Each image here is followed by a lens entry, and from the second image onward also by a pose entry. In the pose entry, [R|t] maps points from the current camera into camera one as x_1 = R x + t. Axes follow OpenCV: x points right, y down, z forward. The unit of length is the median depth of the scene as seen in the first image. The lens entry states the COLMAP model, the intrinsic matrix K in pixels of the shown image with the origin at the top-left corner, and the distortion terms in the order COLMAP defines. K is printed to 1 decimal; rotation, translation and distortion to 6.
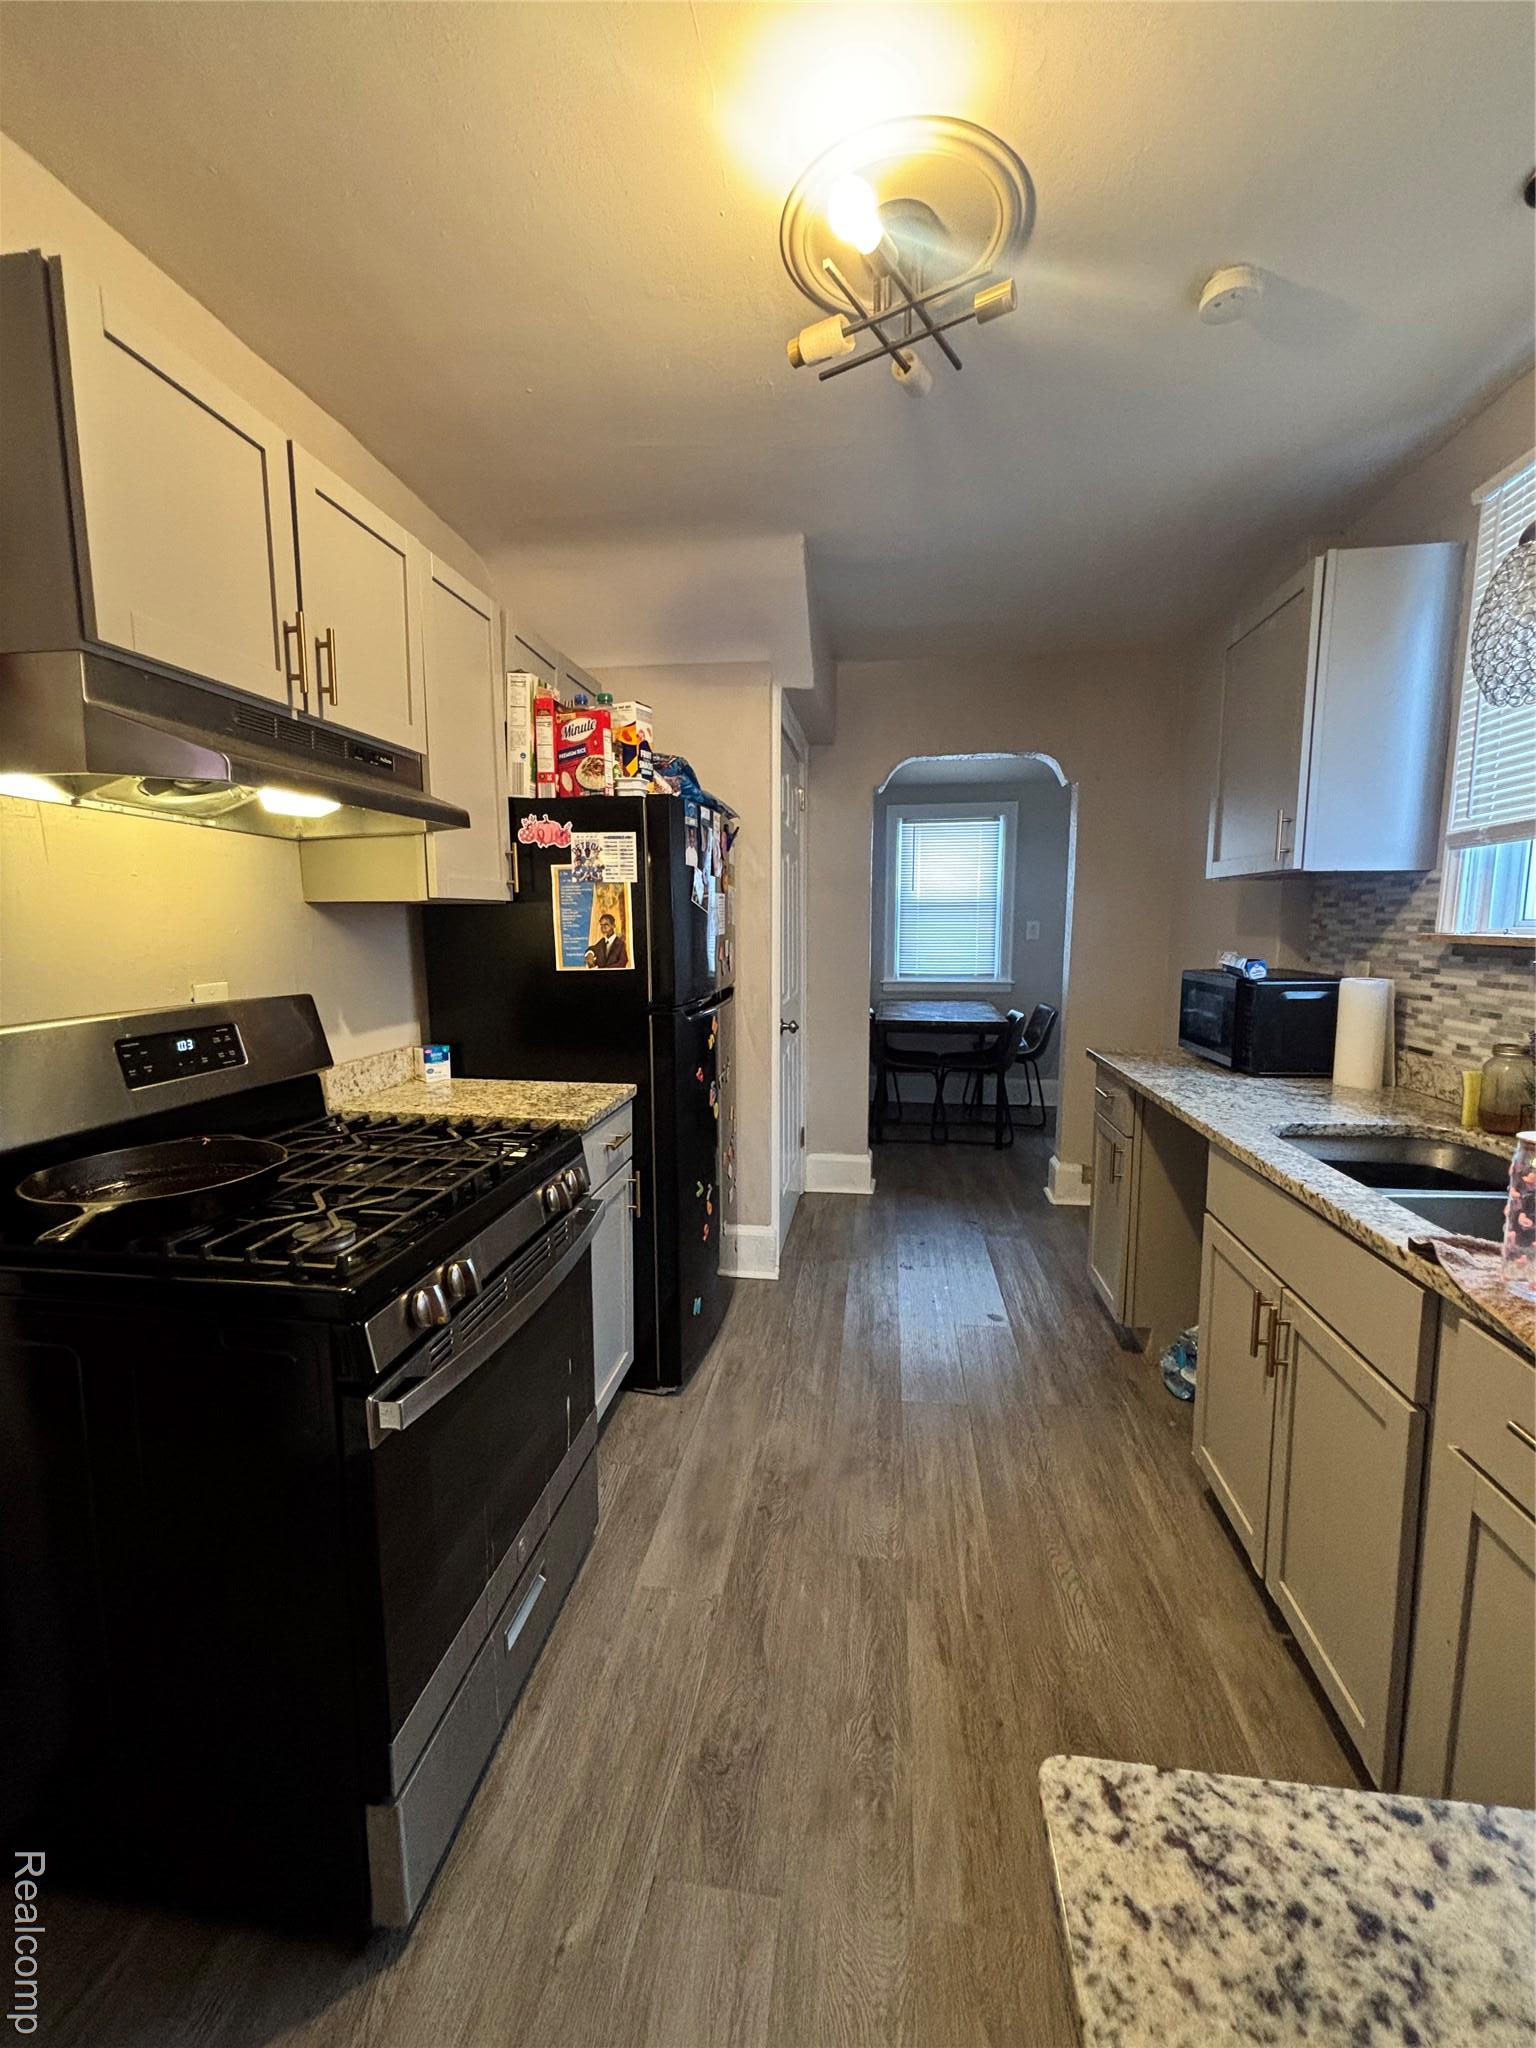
lens RADIAL K [[820.6, 0, 761.9], [0, 820.6, 1025.5], [0, 0, 1]] dist [-0.006283, 0.001822]
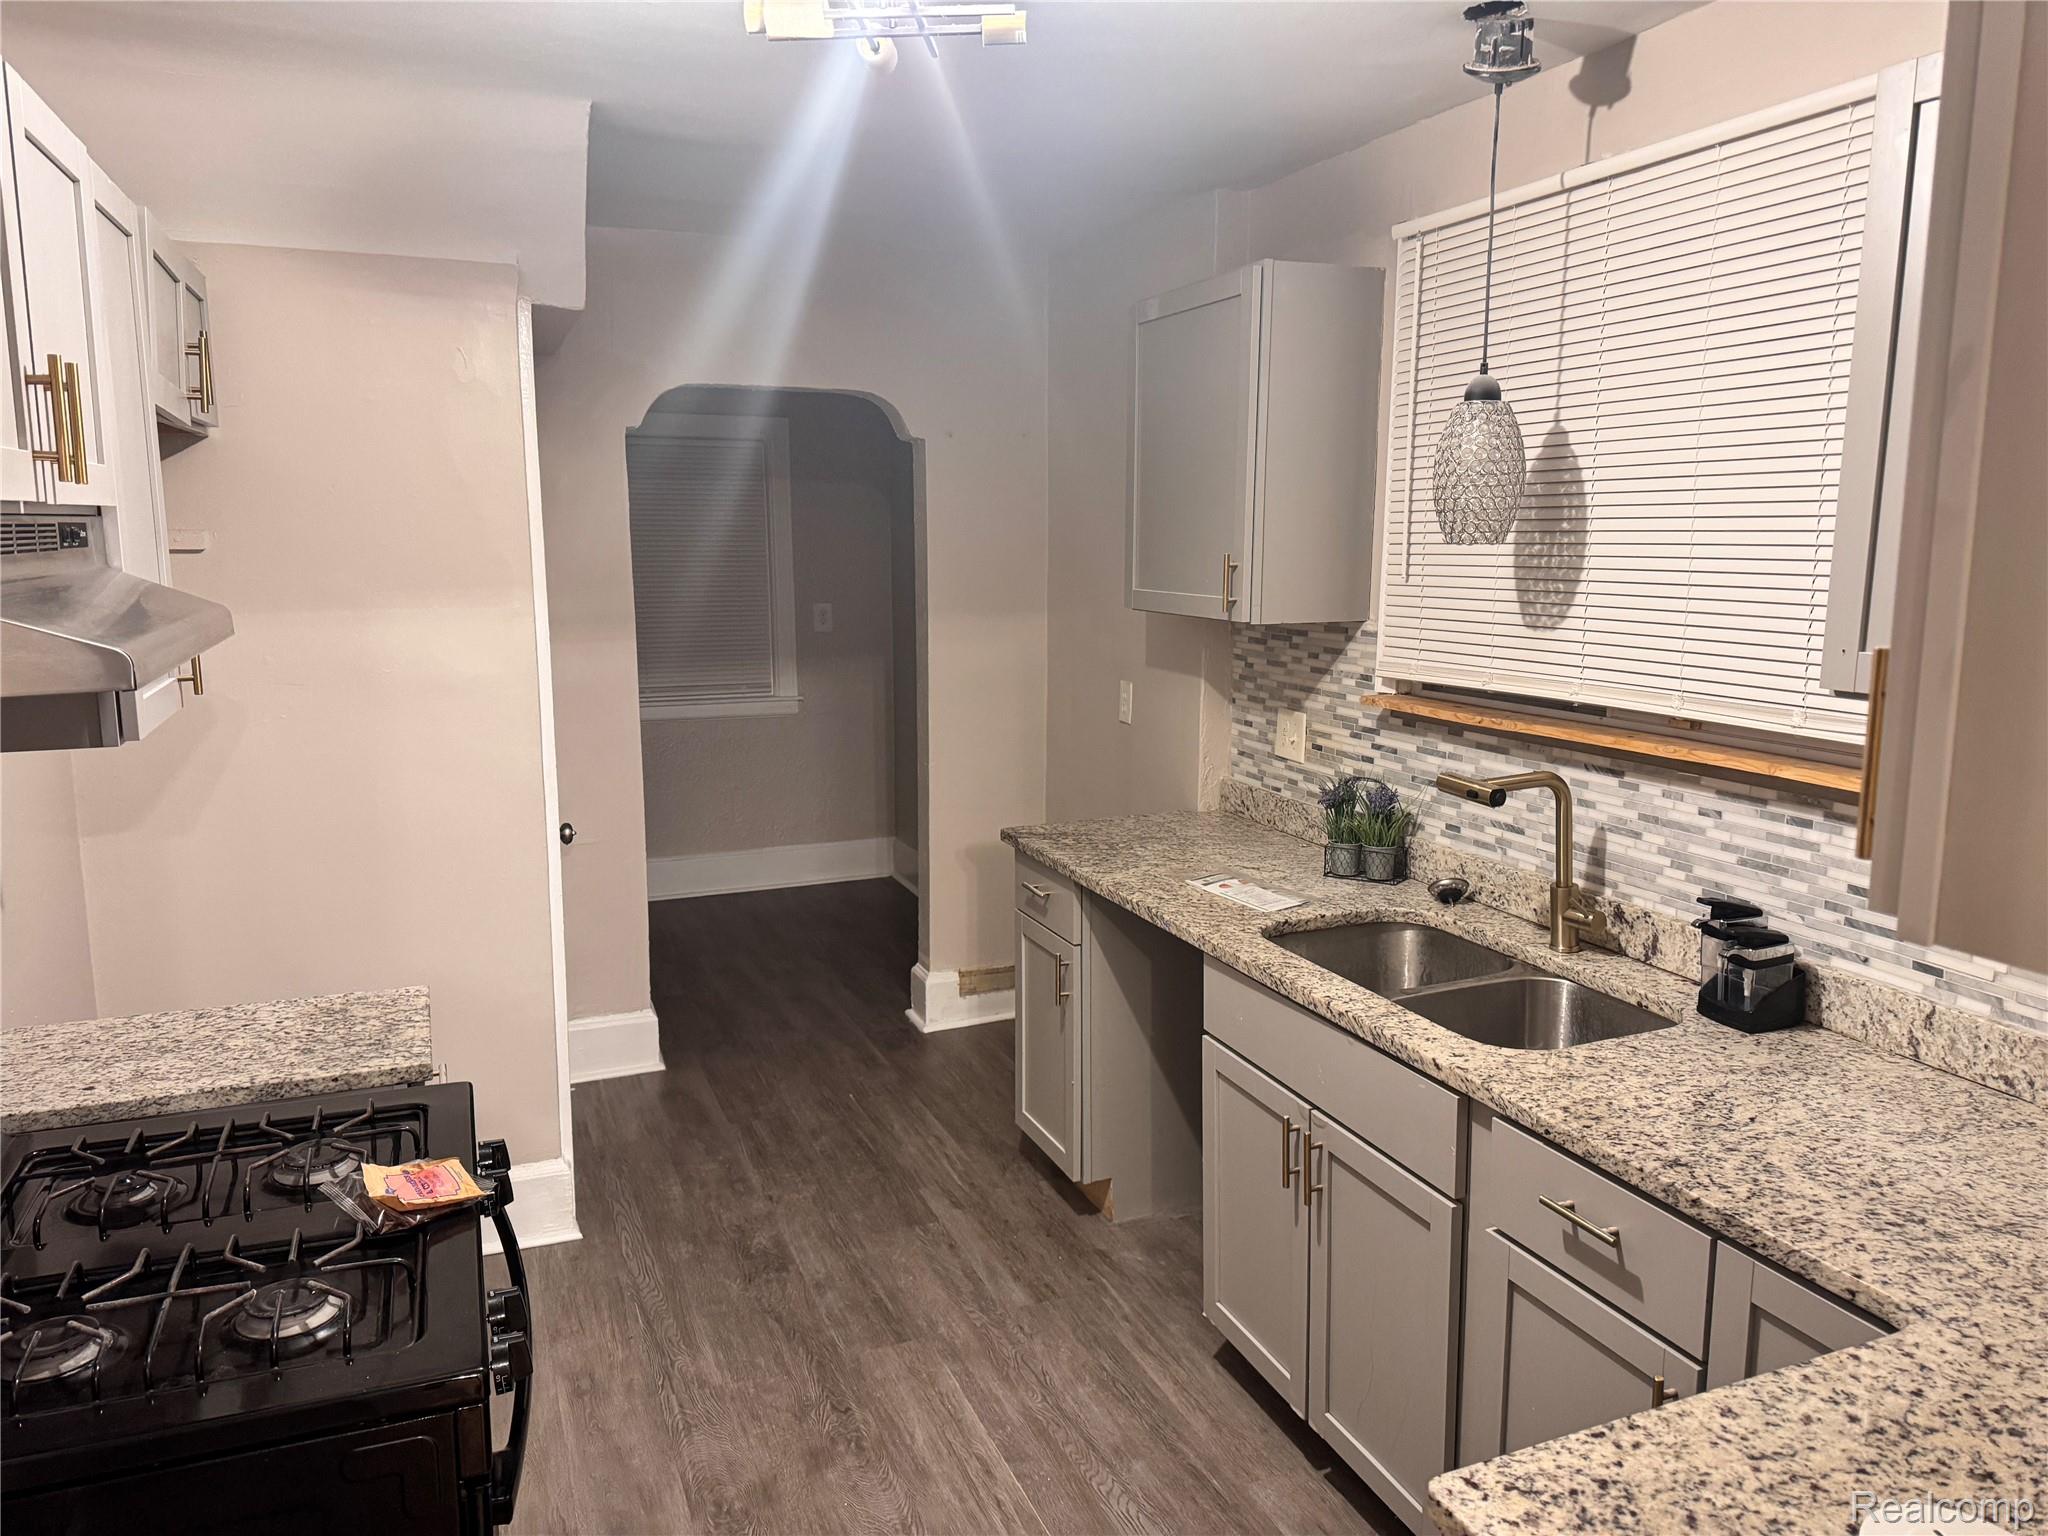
lens RADIAL K [[1448.4, 0, 1004.1], [0, 1448.4, 760.6], [0, 0, 1]] dist [0.039749, -0.040312]
pose [[0.865995, -0.078809, 0.493803, -0.347195], [0.063904, 0.996848, 0.047023, -0.137000], [-0.495952, -0.009166, 0.868302, -0.212006]]
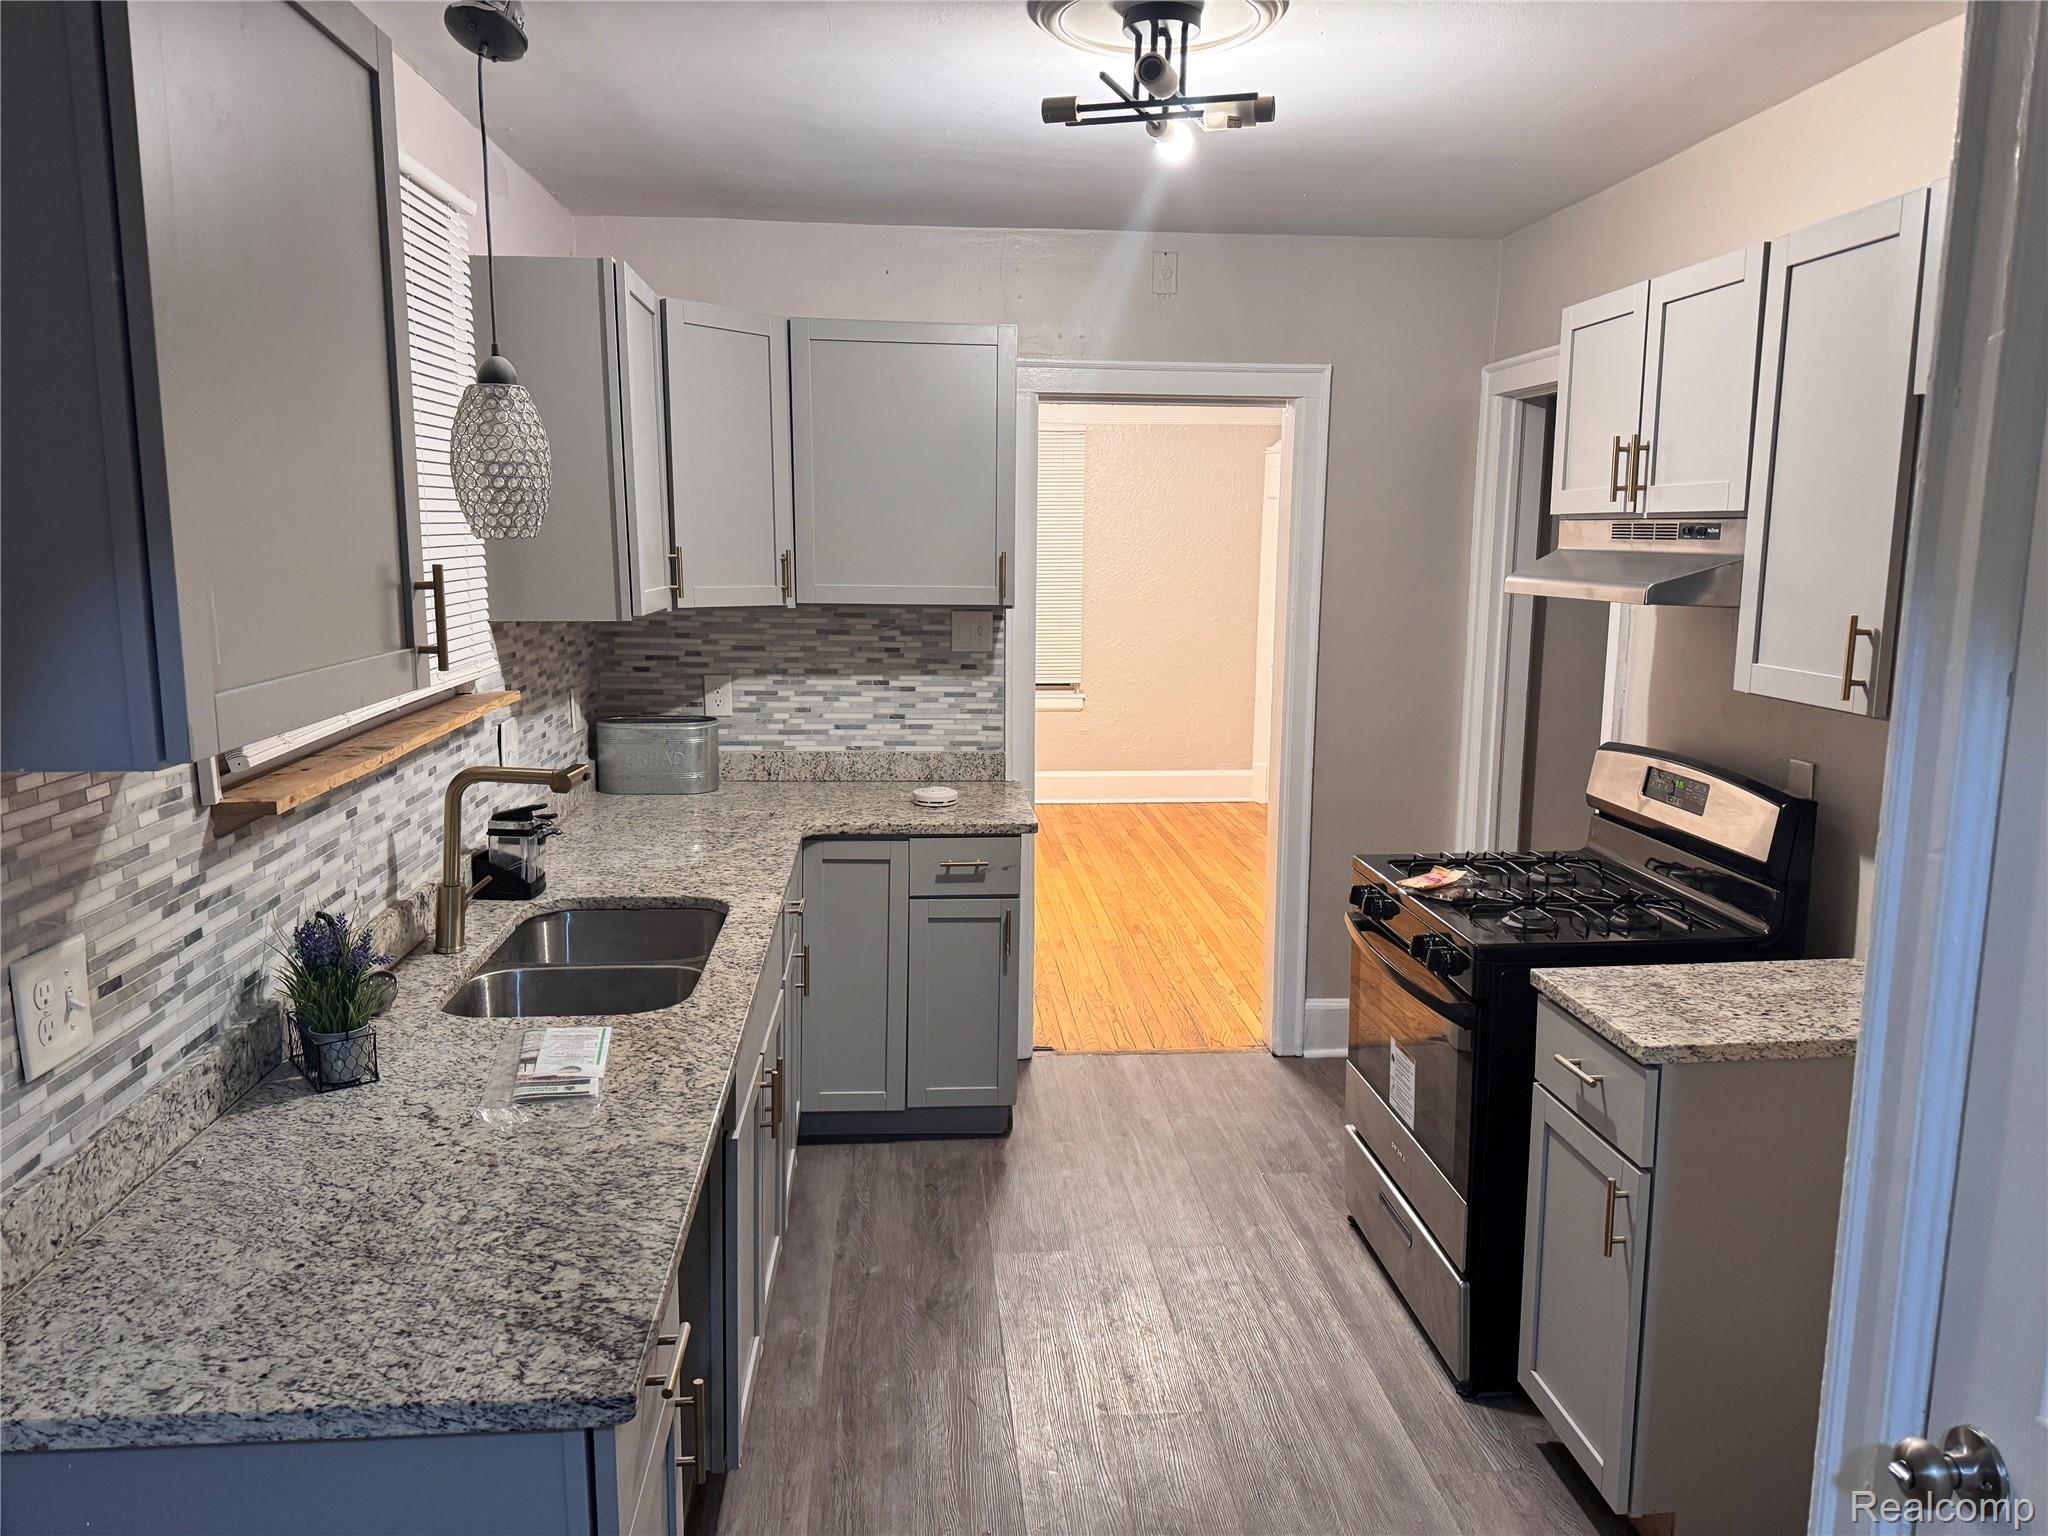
lens RADIAL K [[1448.4, 0, 1035.3], [0, 1448.4, 767.7], [0, 0, 1]] dist [0.039749, -0.040312]
pose [[-0.970845, 0.034690, -0.237184, 0.522452], [-0.035739, 0.957466, 0.286323, -0.416736], [0.237028, 0.286452, -0.928312, 1.954253]]
